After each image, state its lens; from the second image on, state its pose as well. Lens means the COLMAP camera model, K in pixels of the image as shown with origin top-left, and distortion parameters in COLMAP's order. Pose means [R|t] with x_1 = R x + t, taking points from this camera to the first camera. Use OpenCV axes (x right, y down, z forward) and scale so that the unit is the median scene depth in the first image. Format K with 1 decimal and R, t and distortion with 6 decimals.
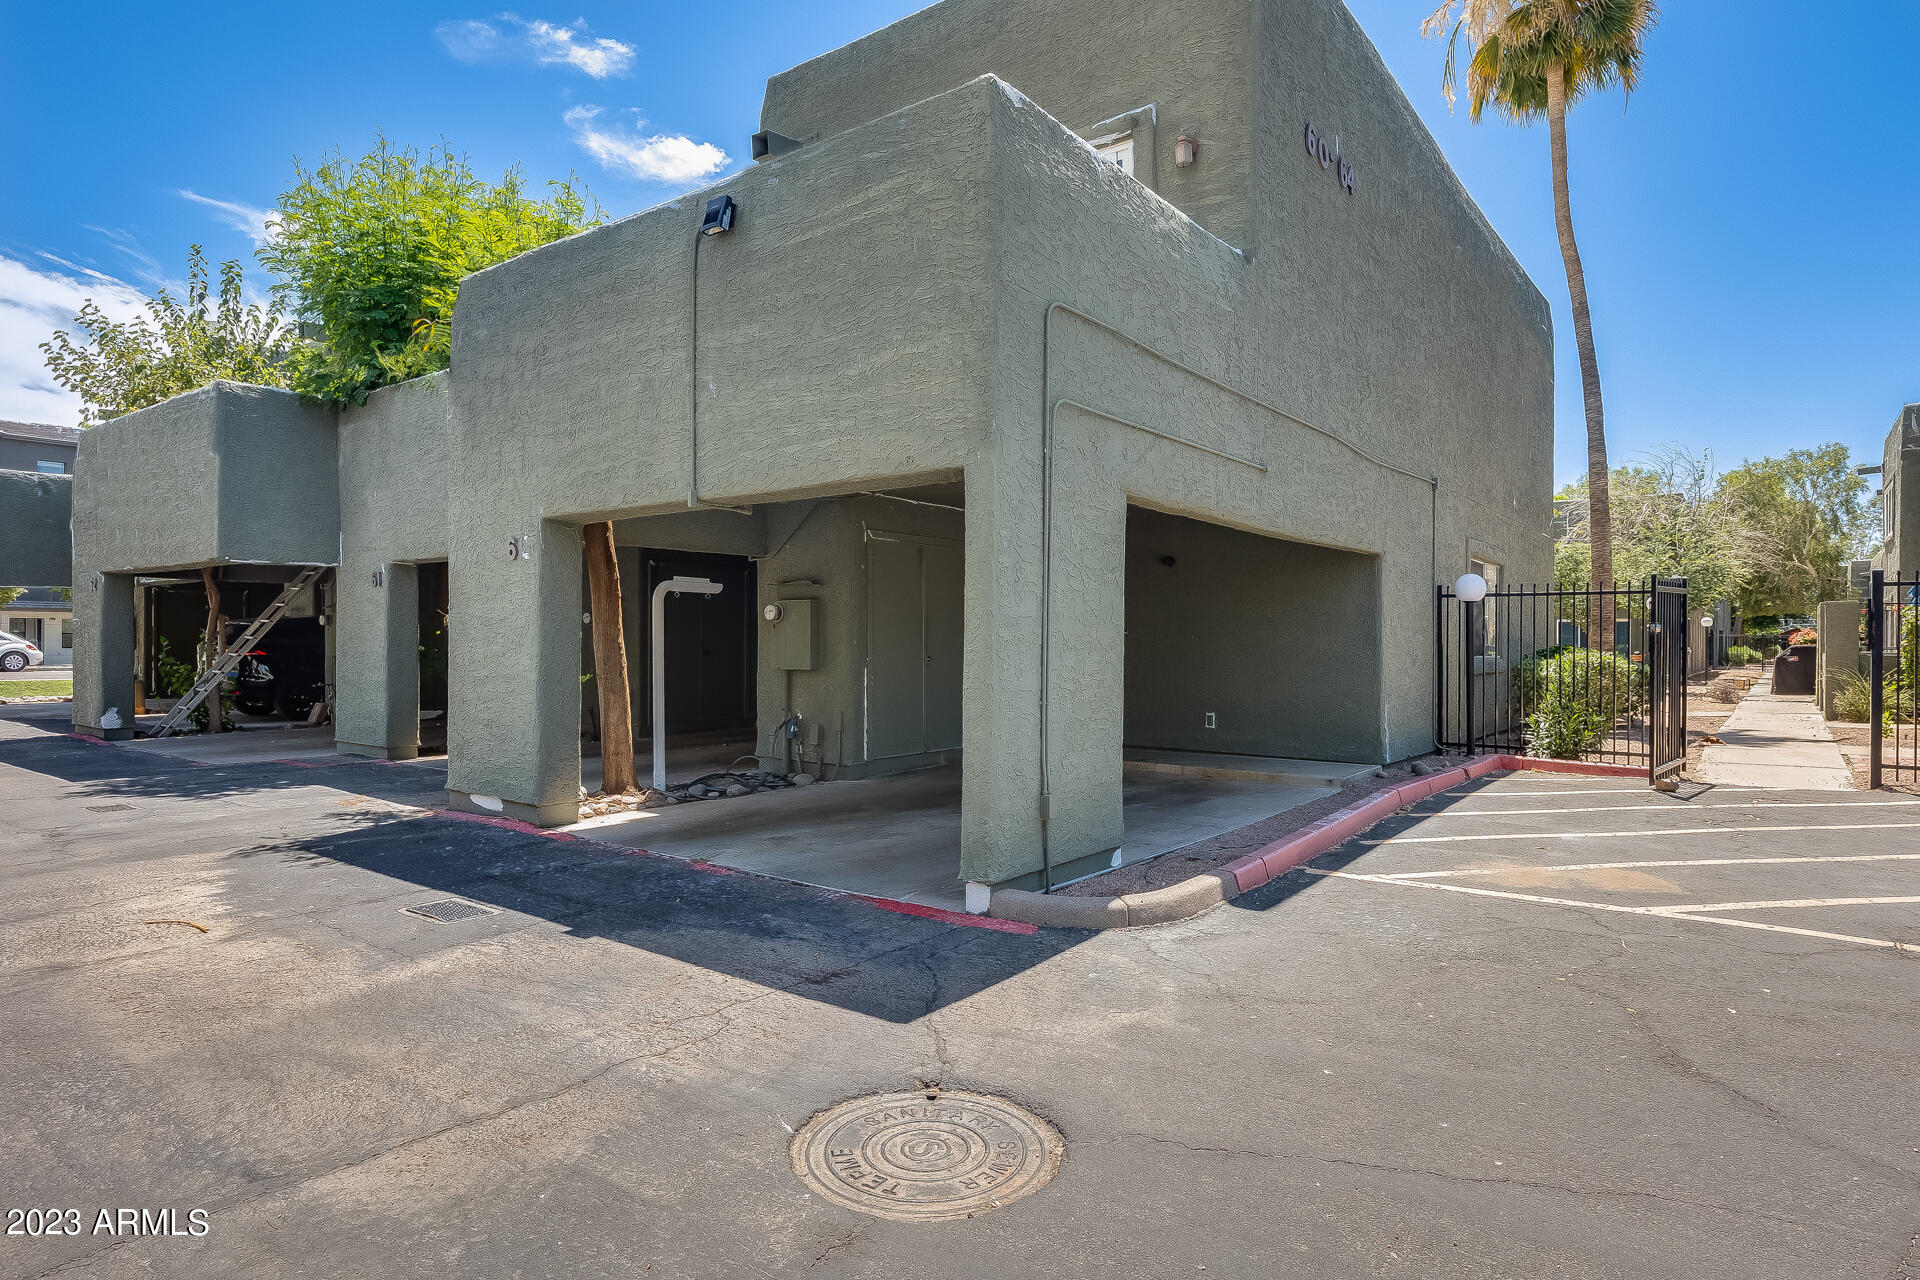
lens RADIAL K [[1043.3, 0, 903.8], [0, 1043.3, 639.9], [0, 0, 1]] dist [-0.001960, -0.000785]
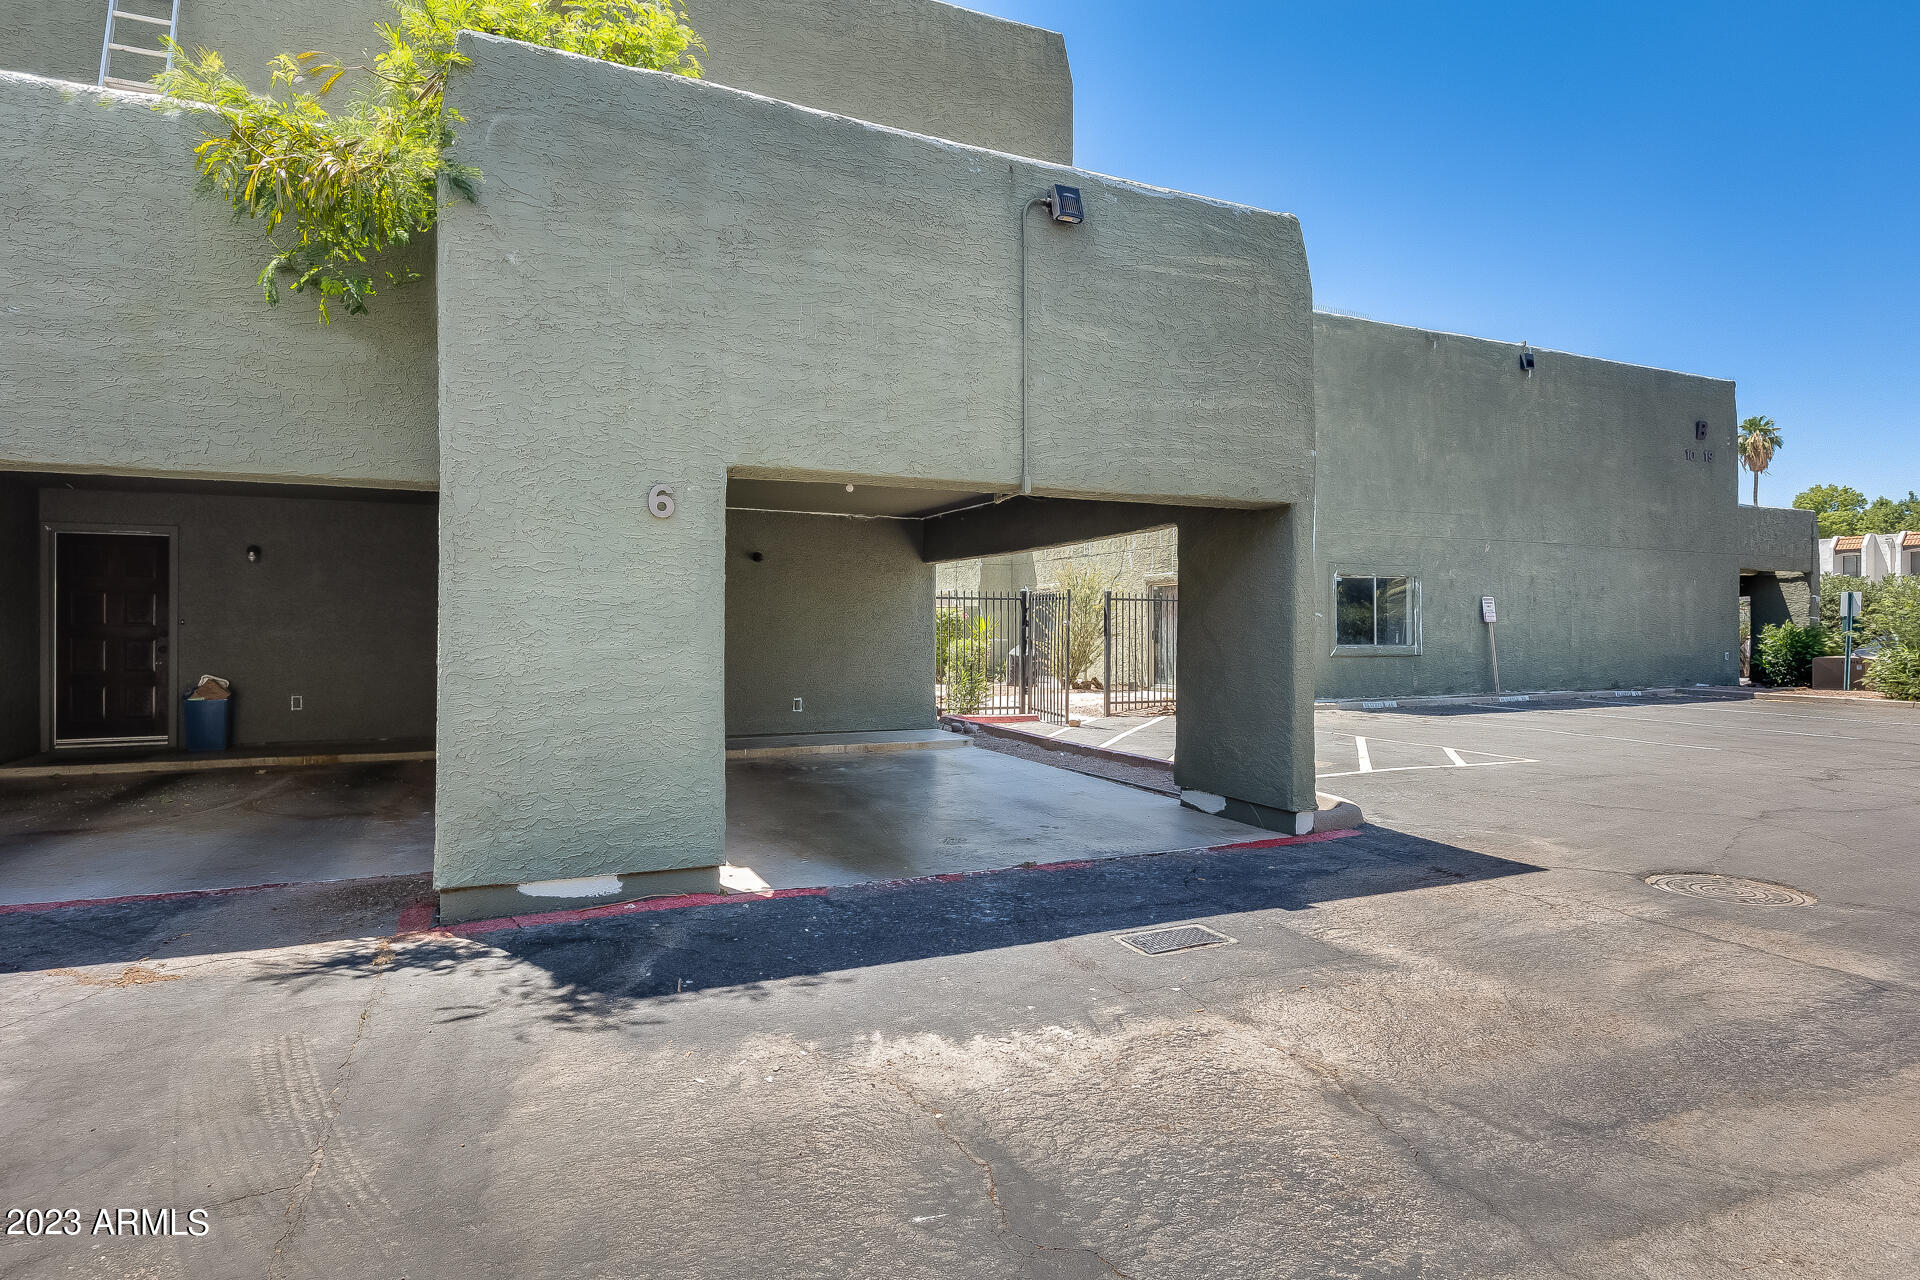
lens RADIAL K [[1053.5, 0, 919.6], [0, 1053.5, 639.1], [0, 0, 1]] dist [-0.001321, -0.002285]
pose [[0.465619, -0.008039, 0.884949, -1.238257], [0.000401, 0.999961, 0.008873, -0.003989], [-0.884985, -0.003777, 0.465604, 0.721361]]
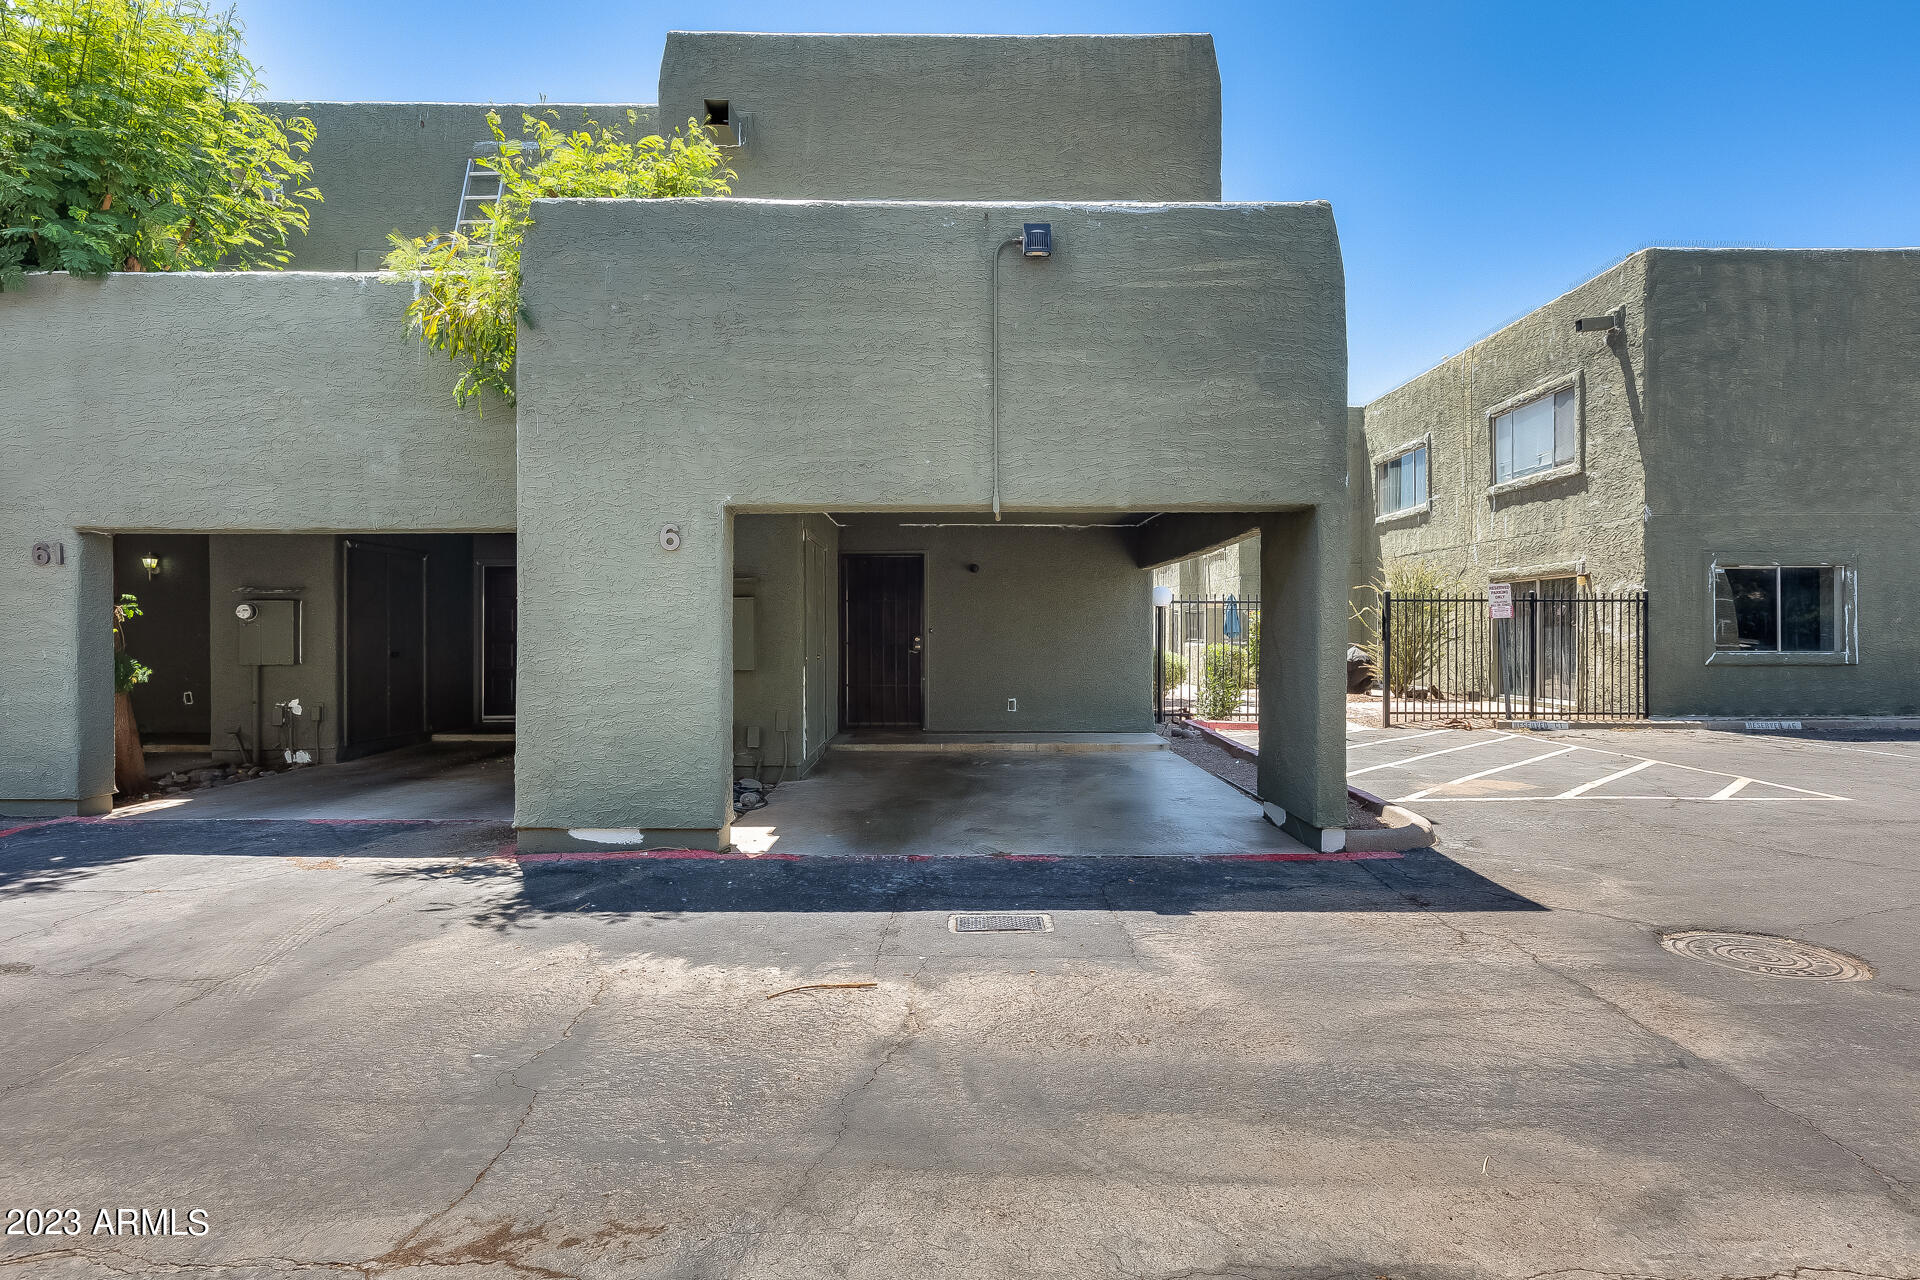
lens RADIAL K [[1043.3, 0, 903.8], [0, 1043.3, 639.9], [0, 0, 1]] dist [-0.001960, -0.000785]
pose [[0.795827, -0.006869, 0.605485, -1.017701], [0.003569, 0.999972, 0.006653, -0.009719], [-0.605513, -0.003133, 0.795829, 0.263166]]
